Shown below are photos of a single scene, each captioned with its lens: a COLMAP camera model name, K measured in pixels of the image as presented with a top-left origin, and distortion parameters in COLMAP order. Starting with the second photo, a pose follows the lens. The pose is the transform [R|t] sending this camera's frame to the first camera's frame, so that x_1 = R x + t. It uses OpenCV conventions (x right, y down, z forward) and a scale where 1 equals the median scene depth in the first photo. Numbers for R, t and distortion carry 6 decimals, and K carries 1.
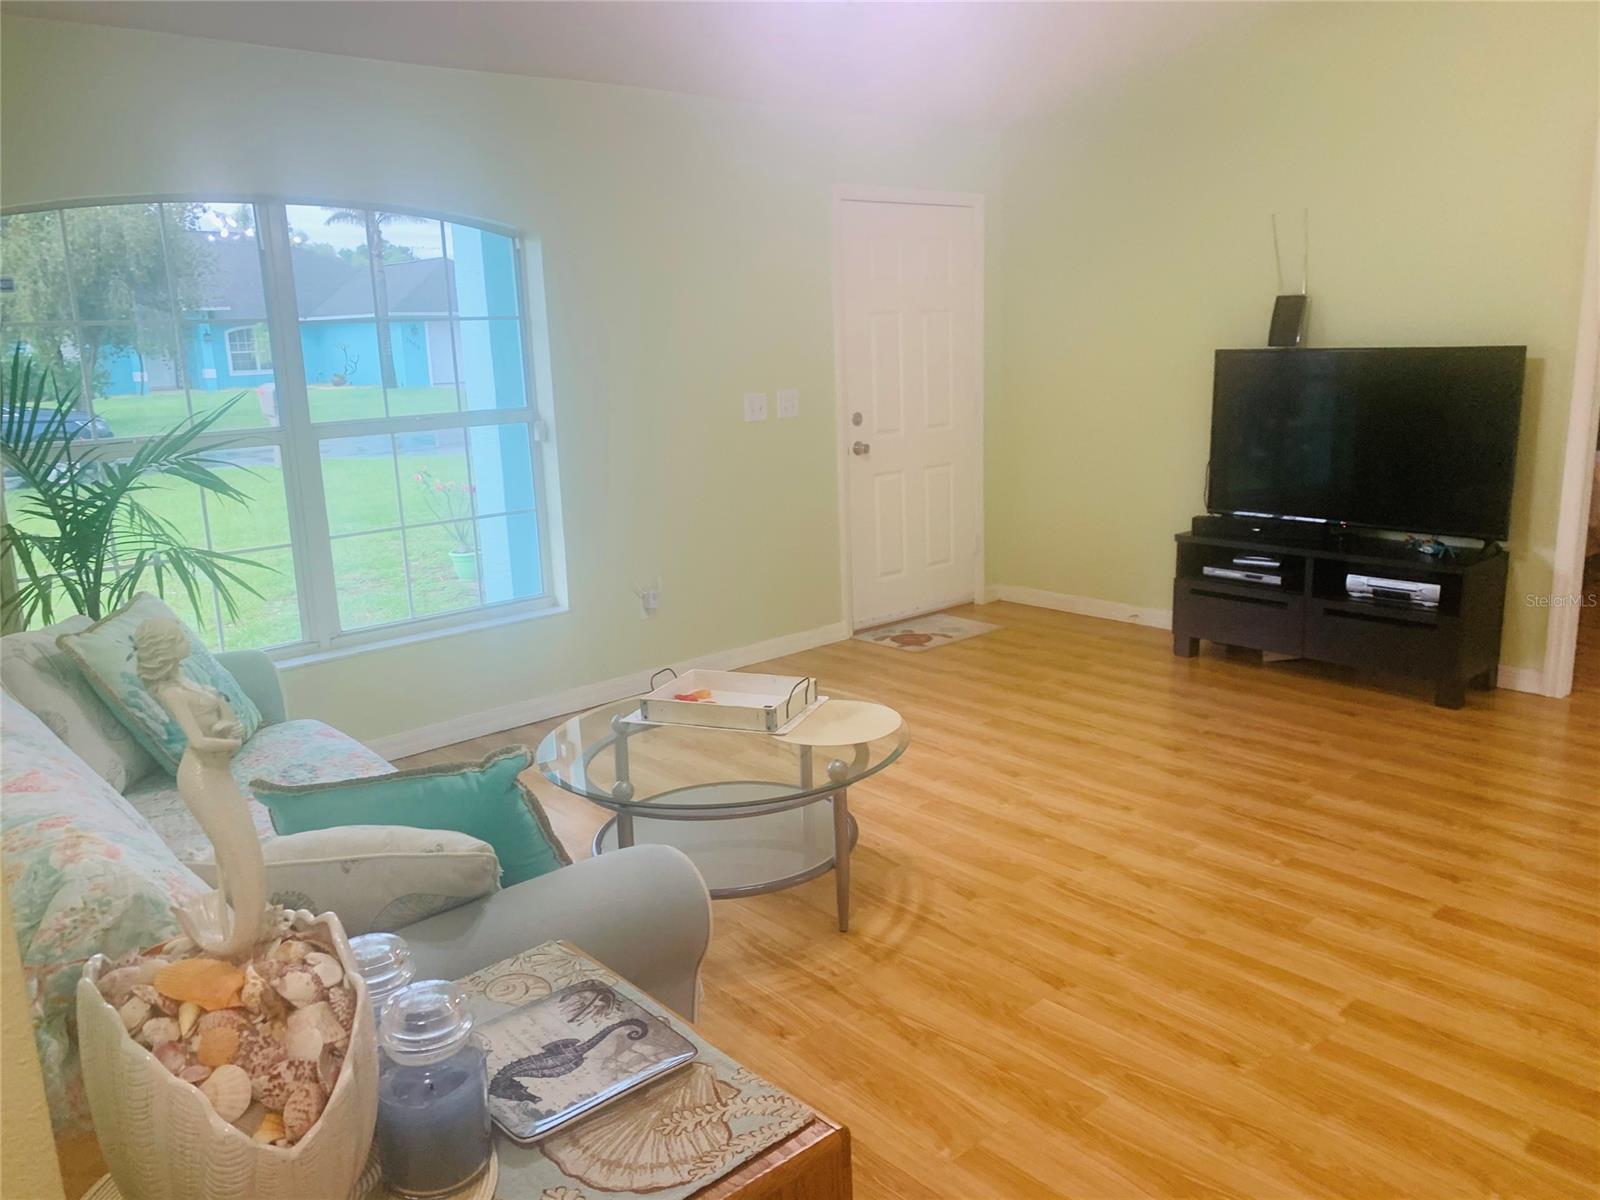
lens RADIAL K [[1209.0, 0, 800.0], [0, 1209.0, 600.0], [0, 0, 1]] dist [0.006050, 0.003589]
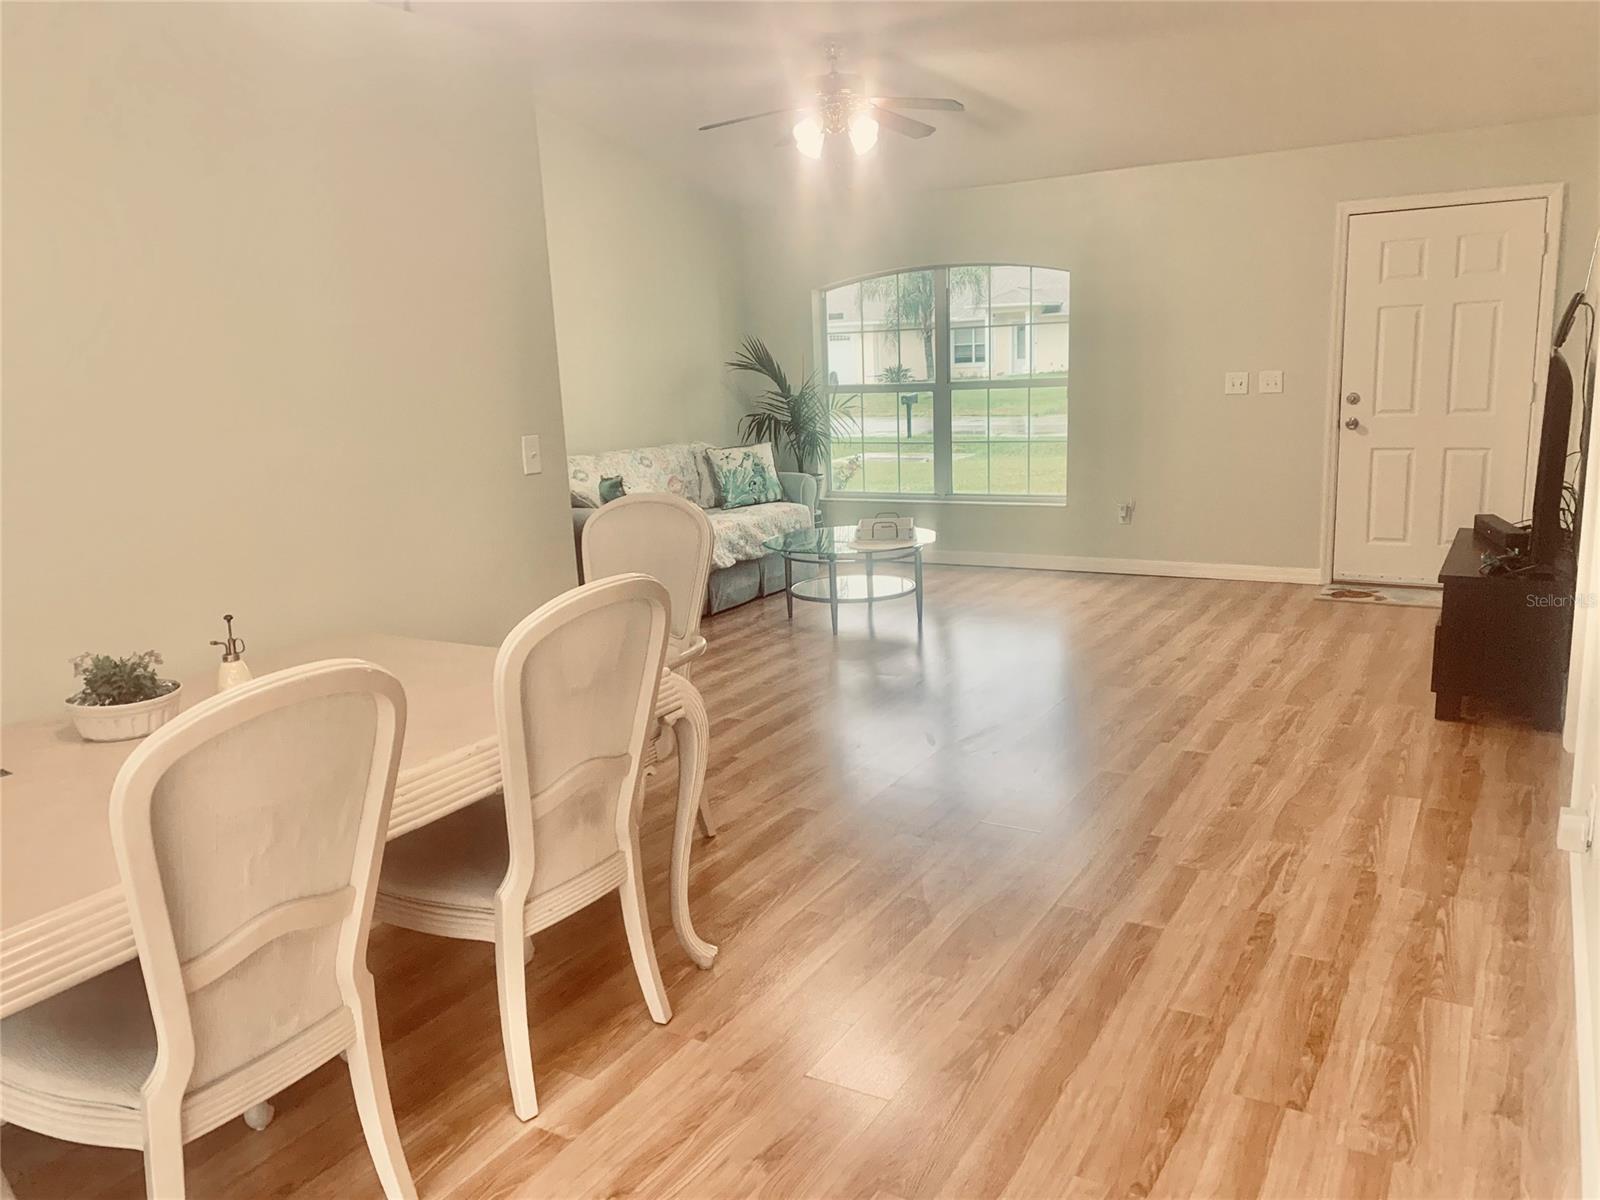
lens RADIAL K [[1209.0, 0, 800.0], [0, 1209.0, 600.0], [0, 0, 1]] dist [0.006050, 0.003589]
pose [[0.294017, 0.209944, -0.932458, 1.359658], [-0.172107, 0.971261, 0.164413, -0.080953], [0.940177, 0.112142, 0.321700, 0.184871]]
